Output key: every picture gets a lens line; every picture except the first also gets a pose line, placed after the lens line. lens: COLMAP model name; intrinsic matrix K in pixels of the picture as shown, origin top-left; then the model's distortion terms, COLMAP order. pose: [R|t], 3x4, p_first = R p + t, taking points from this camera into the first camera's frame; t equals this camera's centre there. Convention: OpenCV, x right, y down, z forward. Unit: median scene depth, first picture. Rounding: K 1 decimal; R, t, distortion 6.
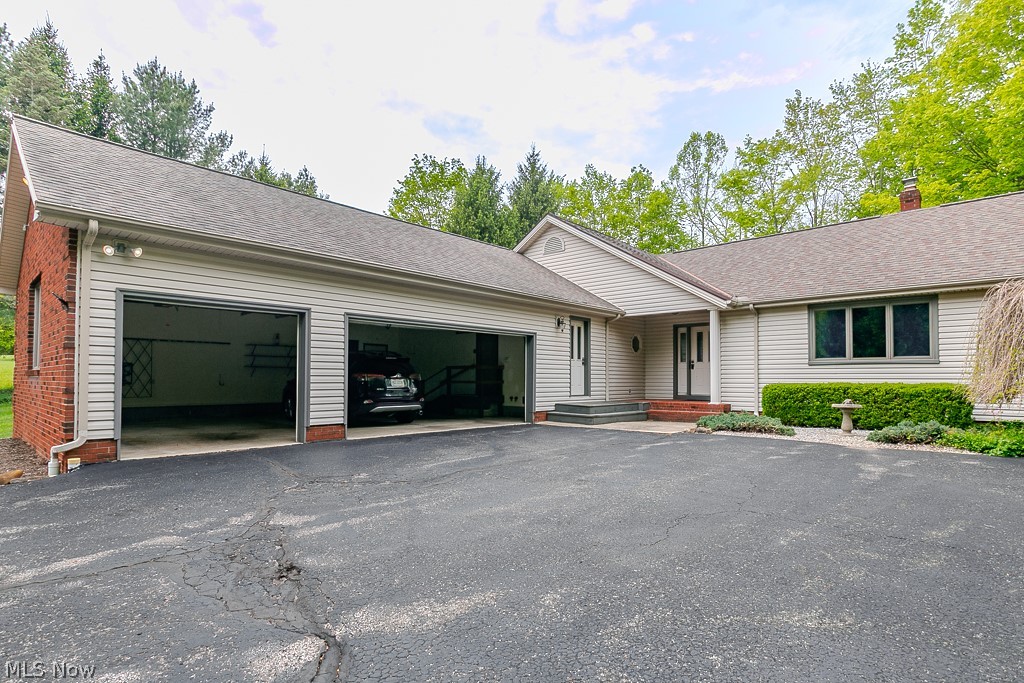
lens RADIAL K [[527.8, 0, 510.1], [0, 527.8, 348.8], [0, 0, 1]] dist [0.000344, -0.000588]
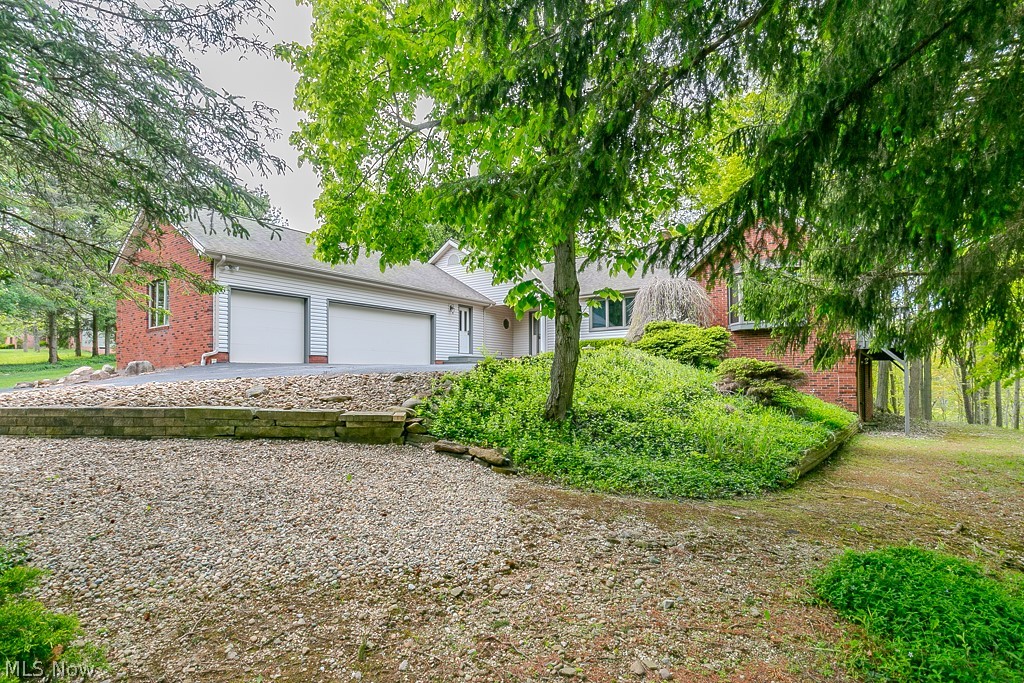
lens RADIAL K [[527.8, 0, 516.3], [0, 527.8, 346.6], [0, 0, 1]] dist [0.000344, -0.000588]
pose [[0.992803, -0.004503, 0.119678, 0.092248], [0.005173, 0.999973, -0.005288, 0.077617], [-0.119651, 0.005869, 0.992799, -0.644468]]
